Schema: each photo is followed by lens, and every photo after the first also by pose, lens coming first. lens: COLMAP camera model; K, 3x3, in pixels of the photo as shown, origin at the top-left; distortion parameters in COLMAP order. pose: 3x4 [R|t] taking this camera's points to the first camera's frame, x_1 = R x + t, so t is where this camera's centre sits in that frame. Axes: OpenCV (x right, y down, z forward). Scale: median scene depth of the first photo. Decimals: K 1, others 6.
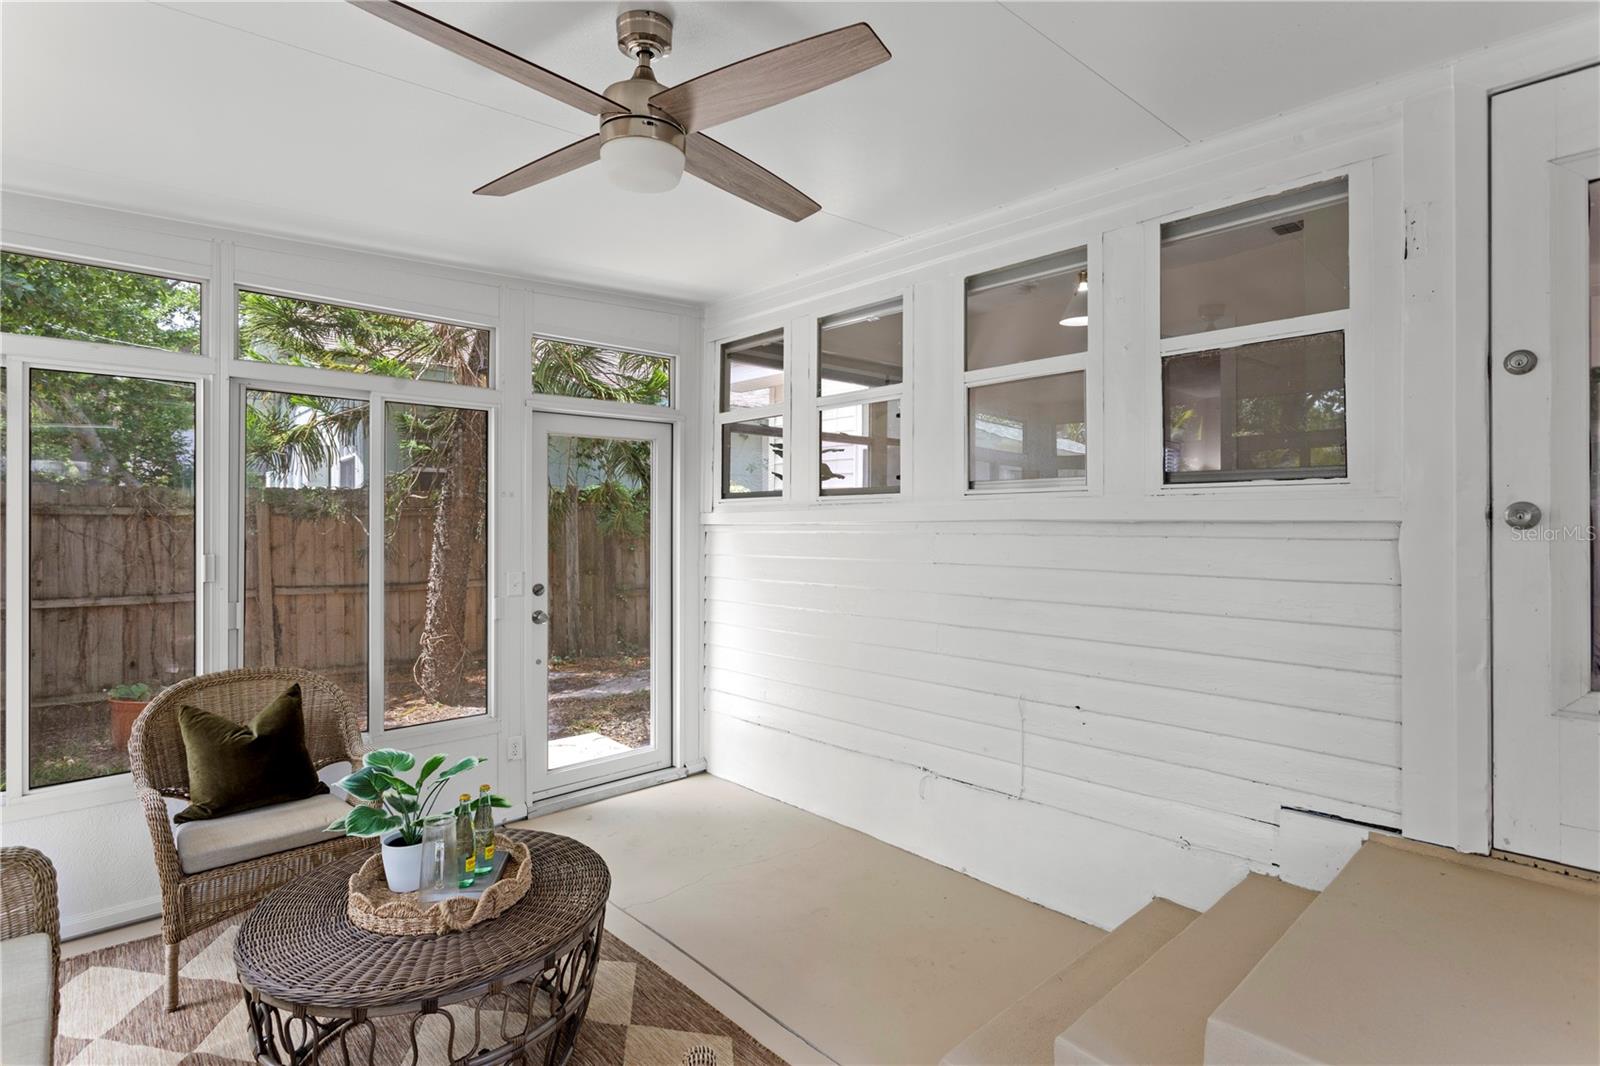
lens RADIAL K [[801.5, 0, 809.4], [0, 801.5, 516.2], [0, 0, 1]] dist [-0.003500, 0.000053]
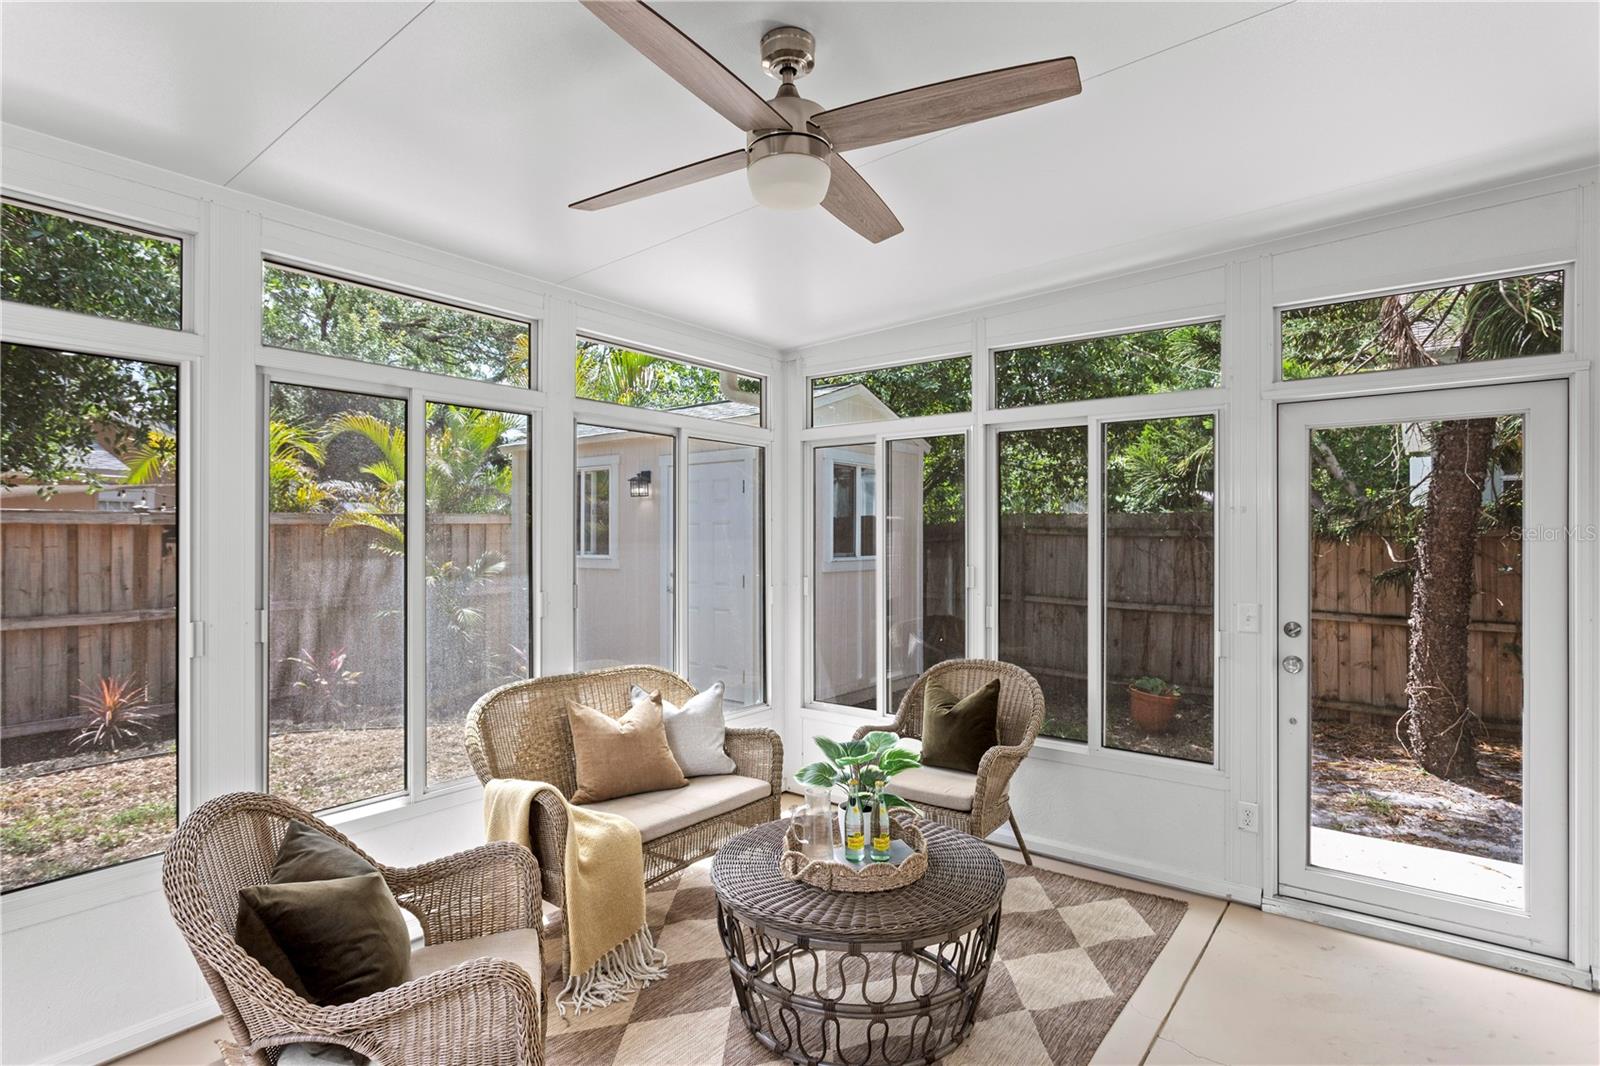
lens RADIAL K [[801.5, 0, 809.4], [0, 801.5, 516.2], [0, 0, 1]] dist [-0.003500, 0.000053]
pose [[0.173518, -0.028501, -0.984418, 0.242861], [-0.002468, 0.999565, -0.029374, 0.004015], [0.984828, 0.007527, 0.173372, 0.267209]]
